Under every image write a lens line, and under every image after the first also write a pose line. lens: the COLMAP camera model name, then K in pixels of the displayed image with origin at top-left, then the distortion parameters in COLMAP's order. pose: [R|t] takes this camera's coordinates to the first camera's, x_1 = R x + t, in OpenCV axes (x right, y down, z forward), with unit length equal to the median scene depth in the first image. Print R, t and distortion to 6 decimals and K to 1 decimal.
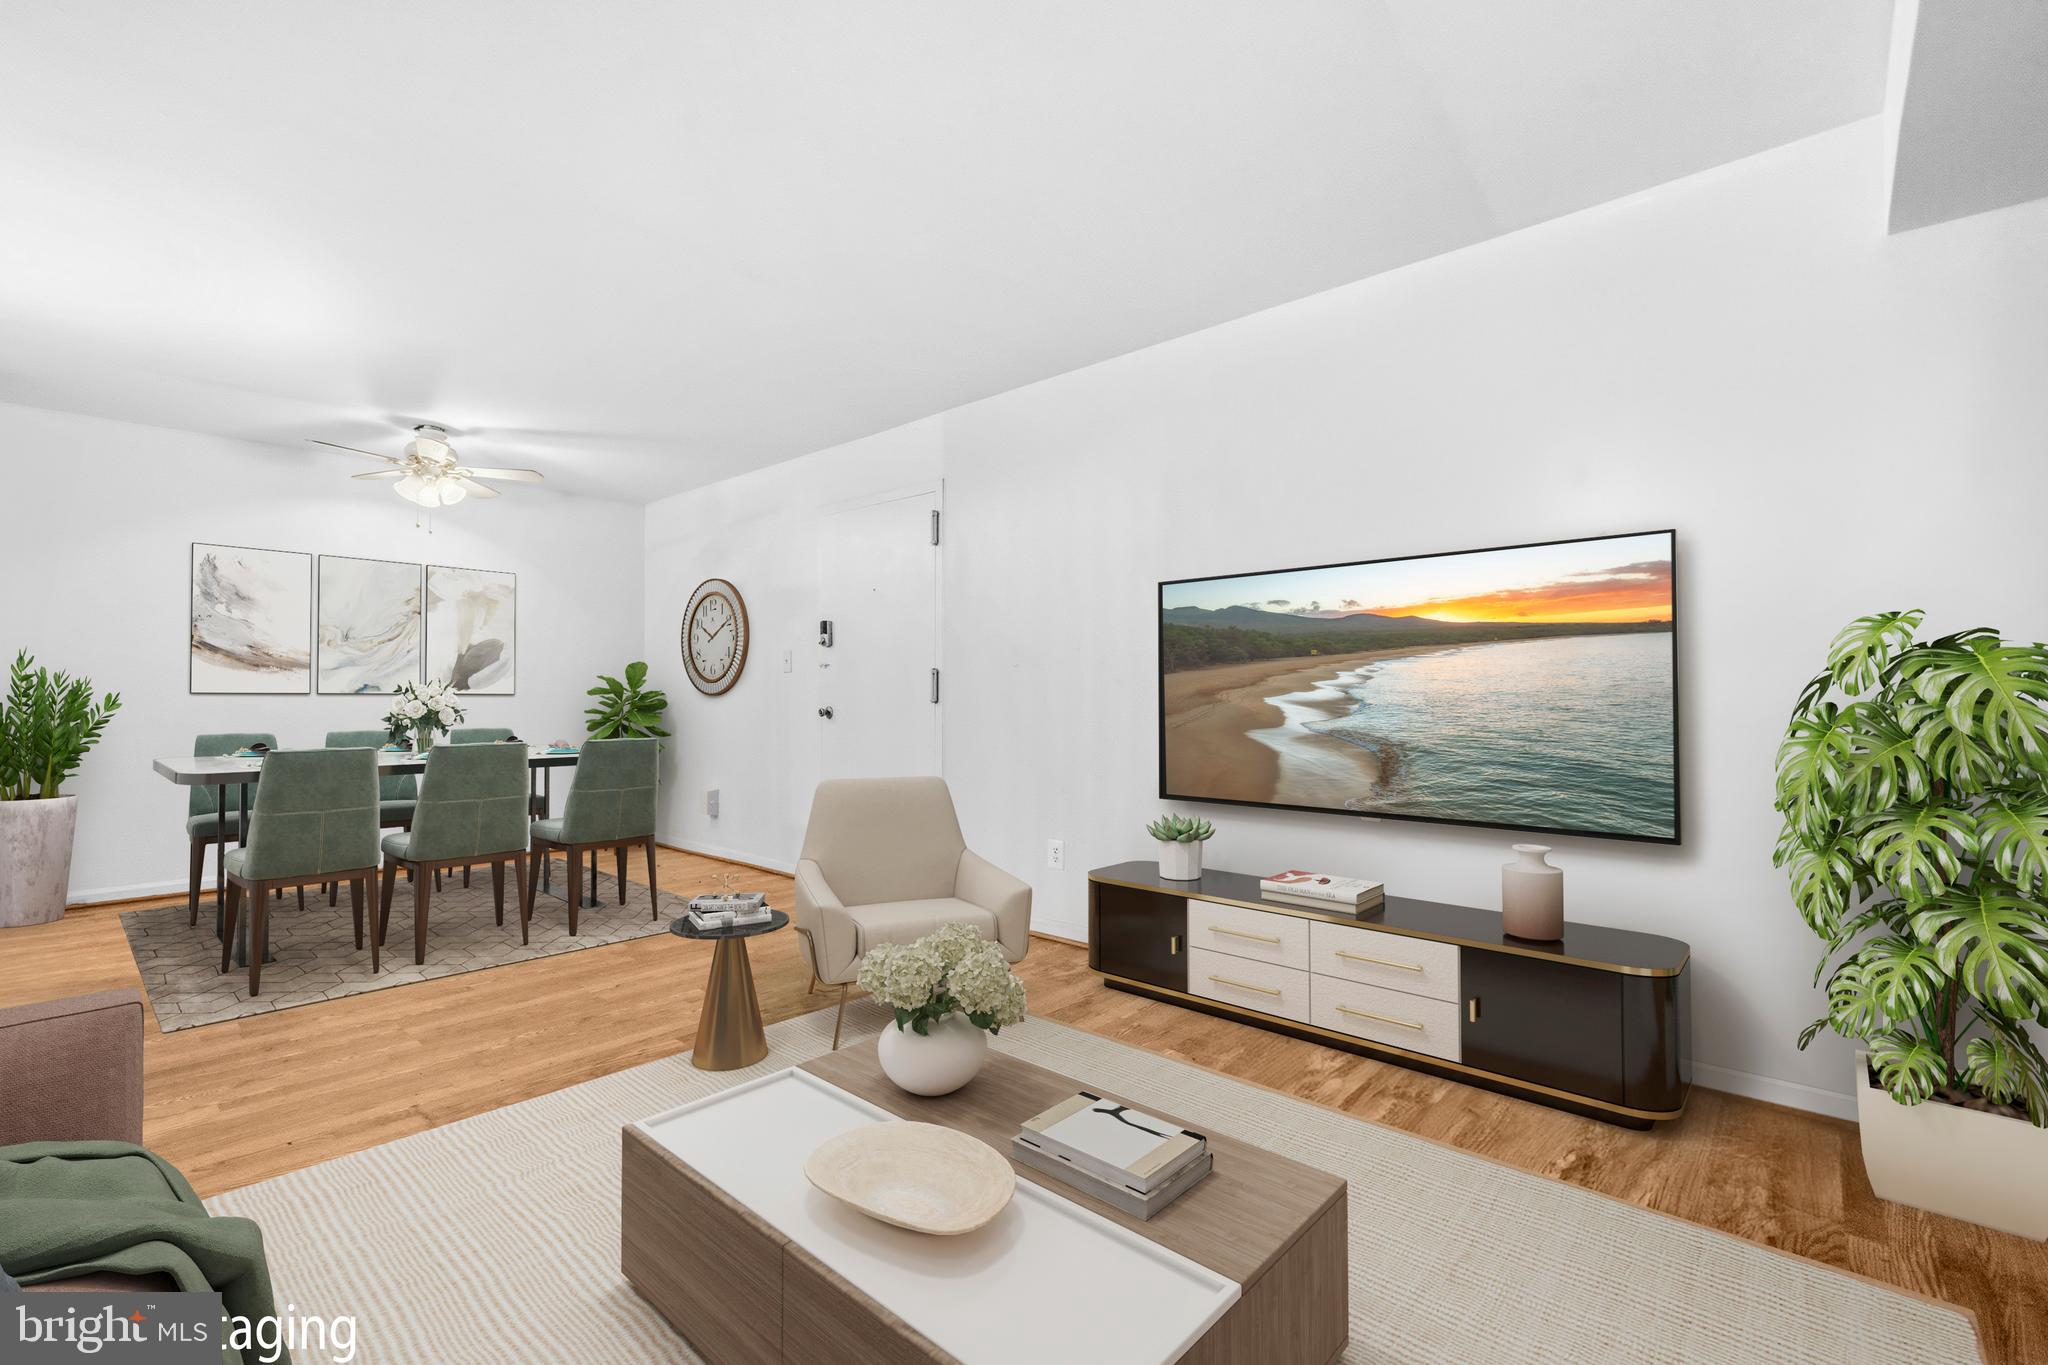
lens RADIAL K [[905.3, 0, 1019.9], [0, 905.3, 698.0], [0, 0, 1]] dist [-0.000258, 0.000127]
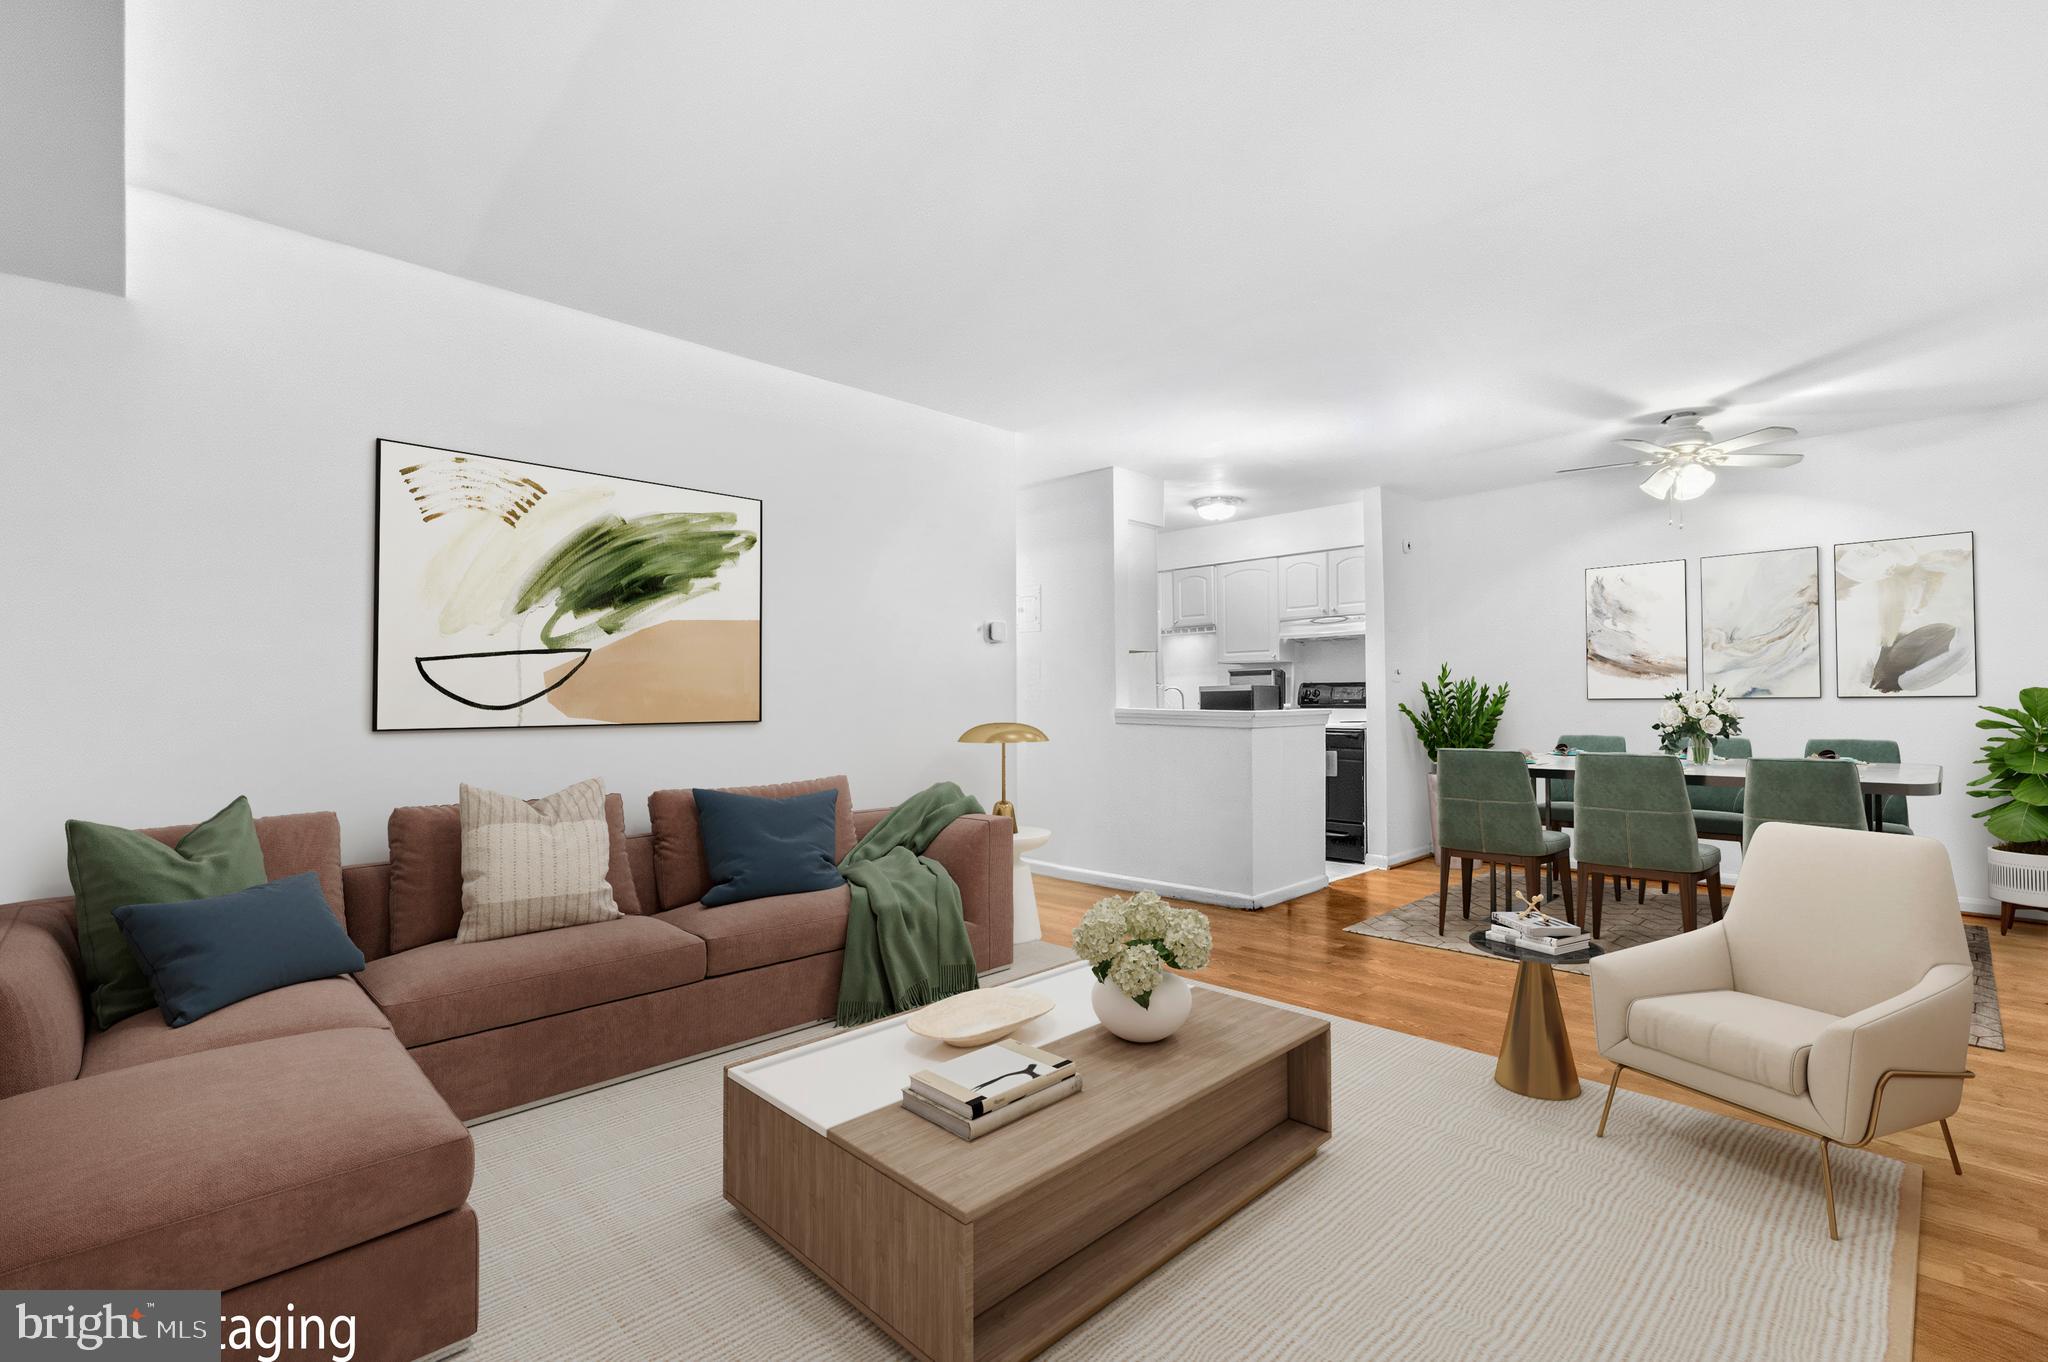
lens RADIAL K [[905.3, 0, 967.3], [0, 905.3, 667.3], [0, 0, 1]] dist [-0.000258, 0.000127]
pose [[-0.091439, -0.043203, -0.994873, 0.274890], [0.006332, 0.999013, -0.043964, -0.000220], [0.995791, -0.010320, -0.091075, 0.281262]]
